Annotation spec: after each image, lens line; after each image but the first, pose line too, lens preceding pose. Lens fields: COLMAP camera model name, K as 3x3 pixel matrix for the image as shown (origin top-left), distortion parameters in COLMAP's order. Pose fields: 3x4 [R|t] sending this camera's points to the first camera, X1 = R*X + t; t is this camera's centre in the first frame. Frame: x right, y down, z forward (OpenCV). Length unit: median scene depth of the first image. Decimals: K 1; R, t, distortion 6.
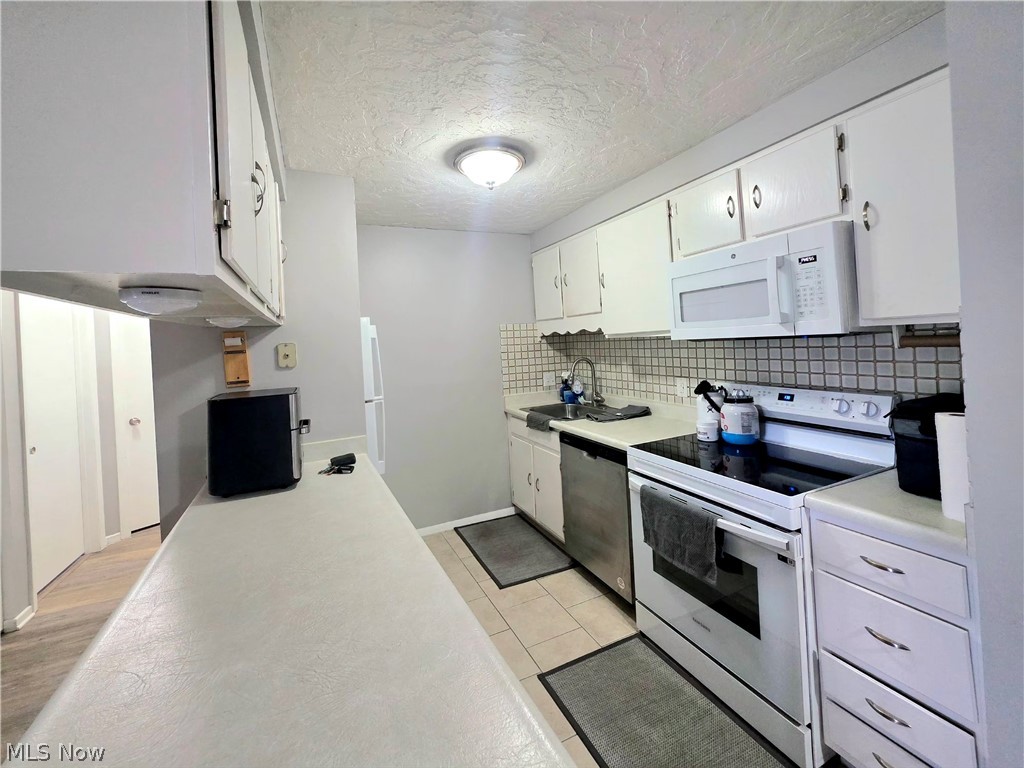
lens RADIAL K [[410.8, 0, 495.5], [0, 410.8, 338.3], [0, 0, 1]] dist [-0.005713, -0.000241]
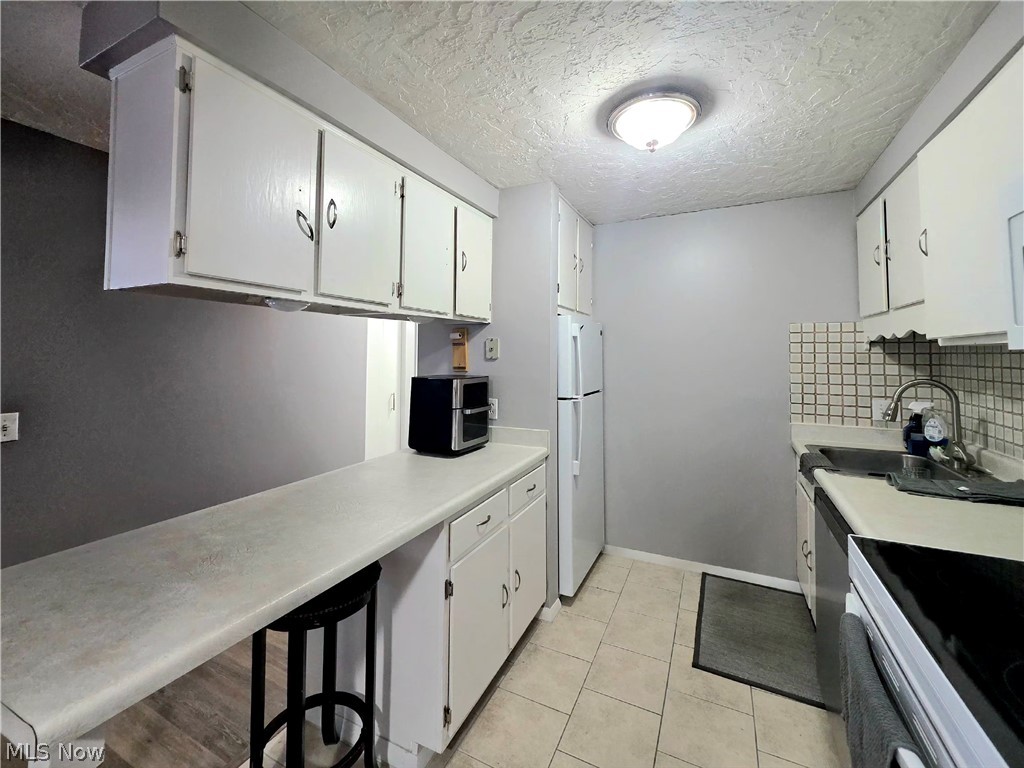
lens RADIAL K [[417.0, 0, 536.9], [0, 417.0, 341.1], [0, 0, 1]] dist [-0.000183, -0.000053]
pose [[0.653795, 0.023192, -0.756317, 0.436630], [-0.028618, 0.999573, 0.005913, 0.007755], [0.756131, 0.017778, 0.654179, 0.285598]]
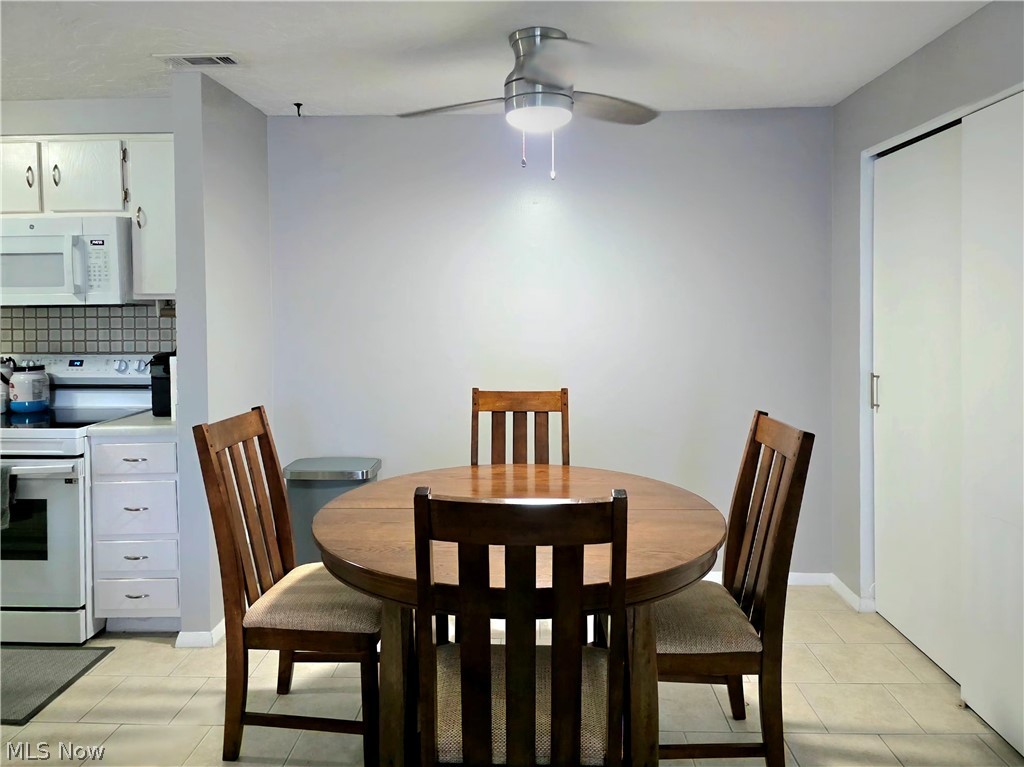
lens RADIAL K [[739.5, 0, 513.2], [0, 739.5, 316.0], [0, 0, 1]] dist [0.032810, -0.003681]
pose [[0.414816, 0.029021, 0.909443, -0.543161], [-0.022105, 0.999518, -0.021812, 0.034961], [-0.909637, -0.011055, 0.415257, -0.772159]]
